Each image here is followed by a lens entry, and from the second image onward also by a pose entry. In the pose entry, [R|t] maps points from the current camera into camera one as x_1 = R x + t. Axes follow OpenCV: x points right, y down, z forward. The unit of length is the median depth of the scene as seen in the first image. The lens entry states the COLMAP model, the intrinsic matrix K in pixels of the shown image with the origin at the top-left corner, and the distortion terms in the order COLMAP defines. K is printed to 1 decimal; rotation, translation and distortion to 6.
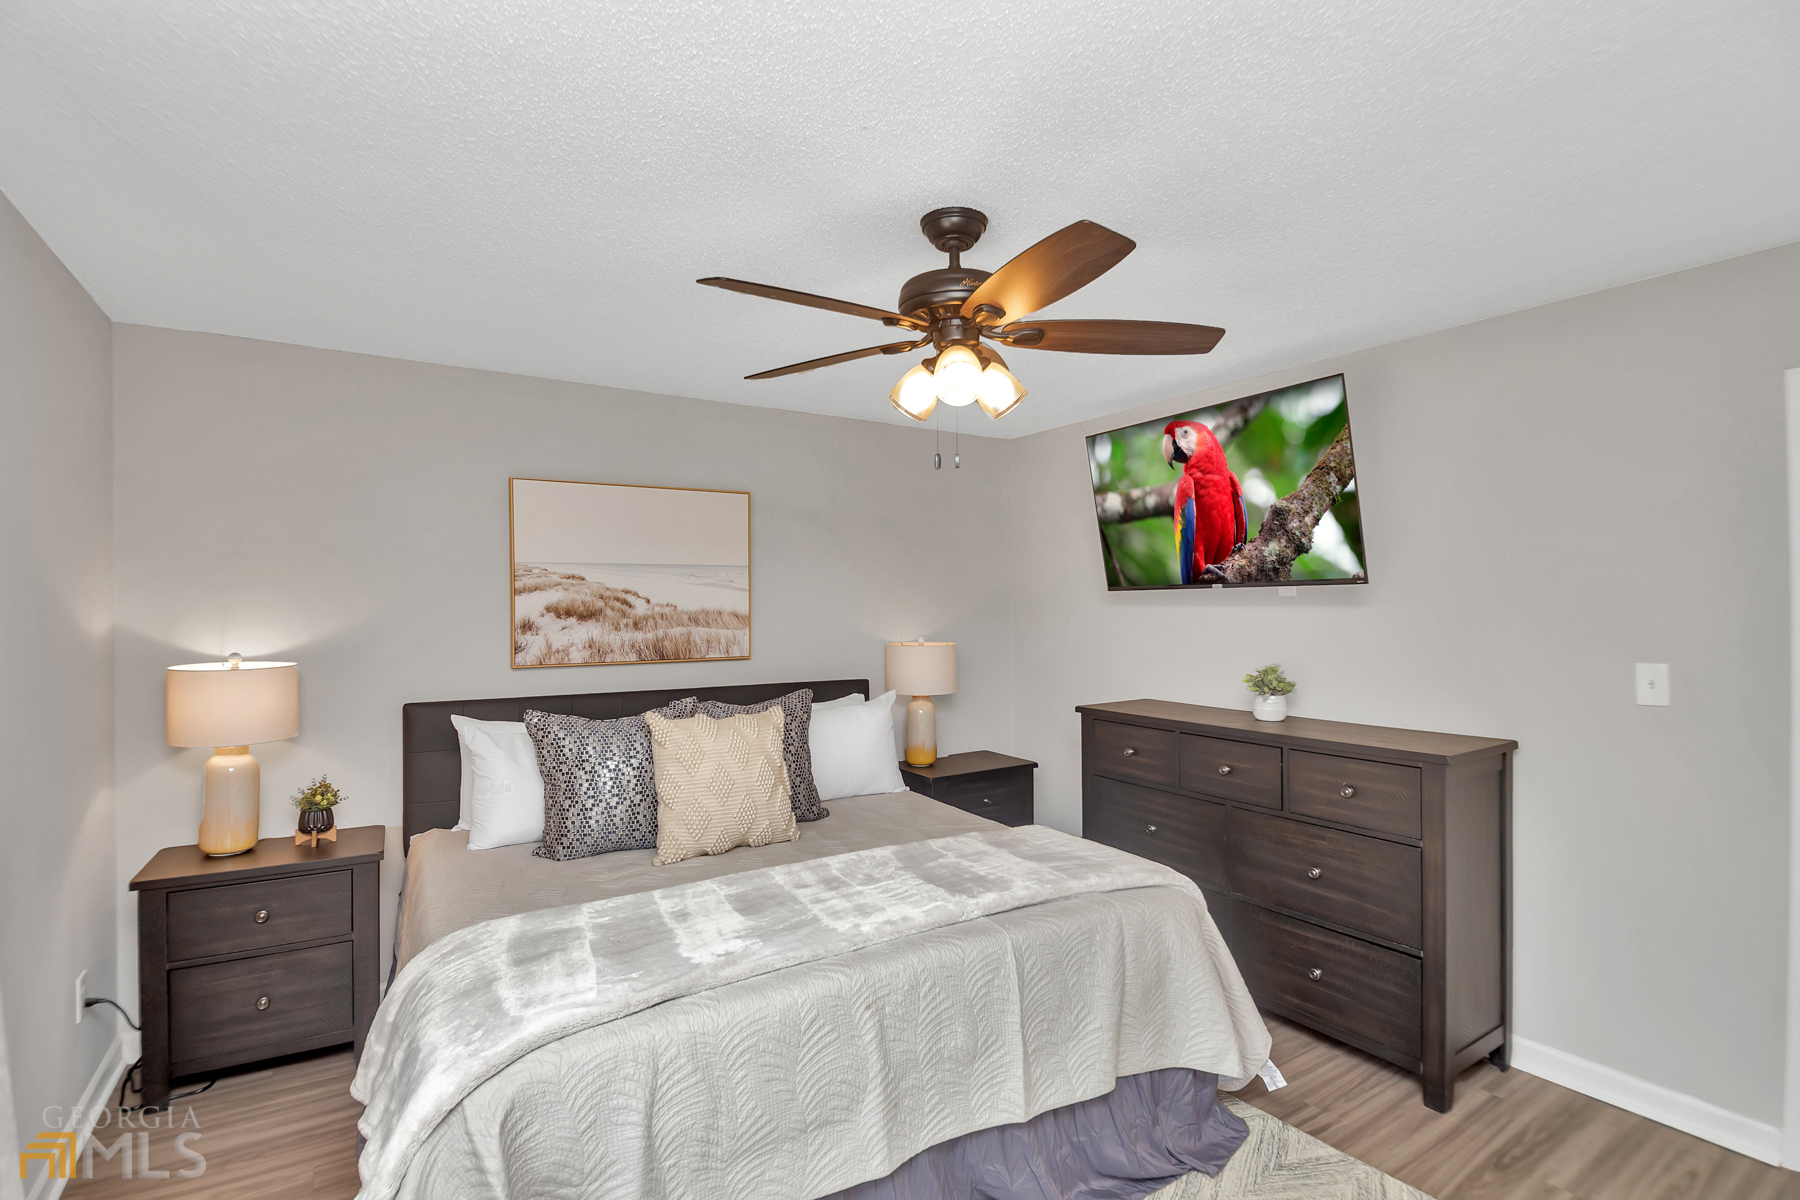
lens RADIAL K [[878.8, 0, 900.0], [0, 878.8, 600.0], [0, 0, 1]] dist [0.098384, -0.074181]
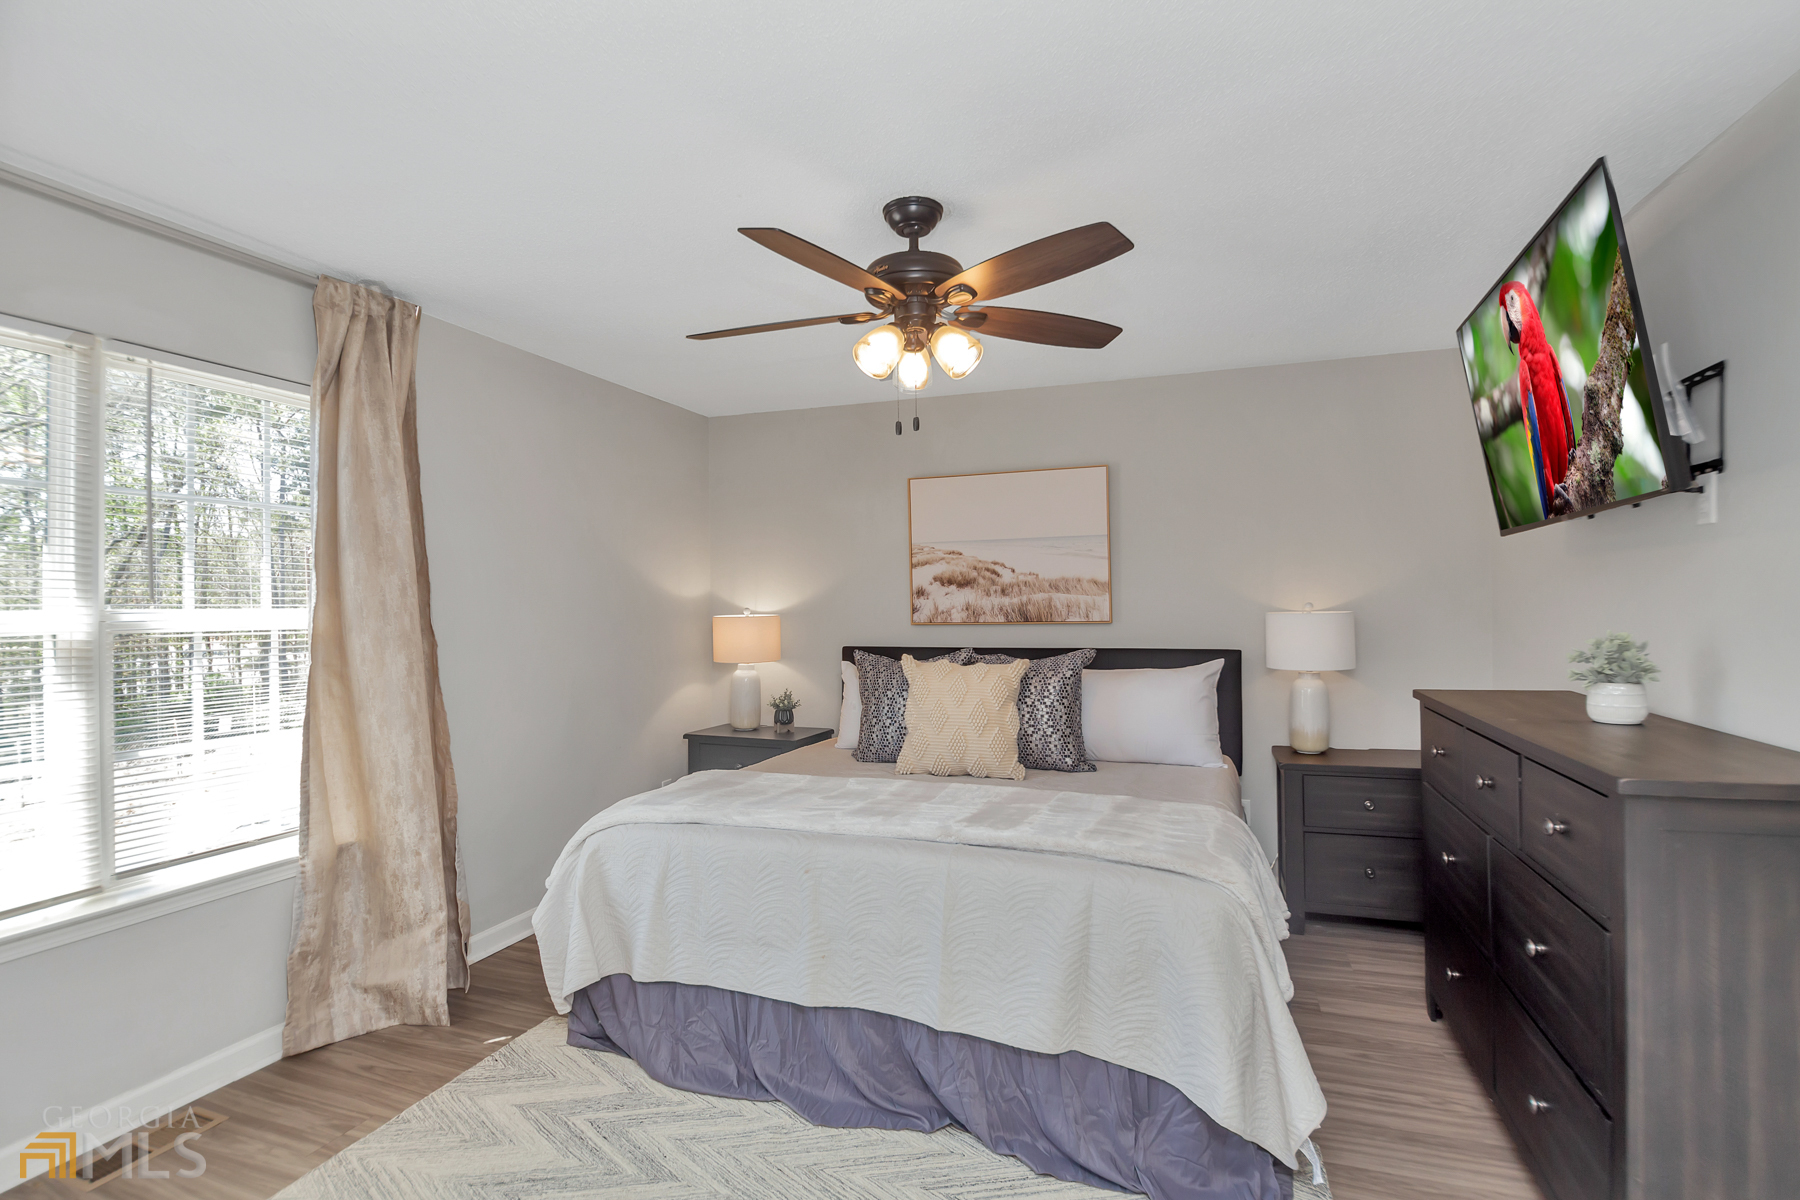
lens RADIAL K [[878.8, 0, 900.0], [0, 878.8, 600.0], [0, 0, 1]] dist [0.098384, -0.074181]
pose [[0.627457, -0.007663, -0.778614, 0.556171], [0.017652, 0.999835, 0.004385, 0.034271], [0.778452, -0.016495, 0.627488, 0.174714]]
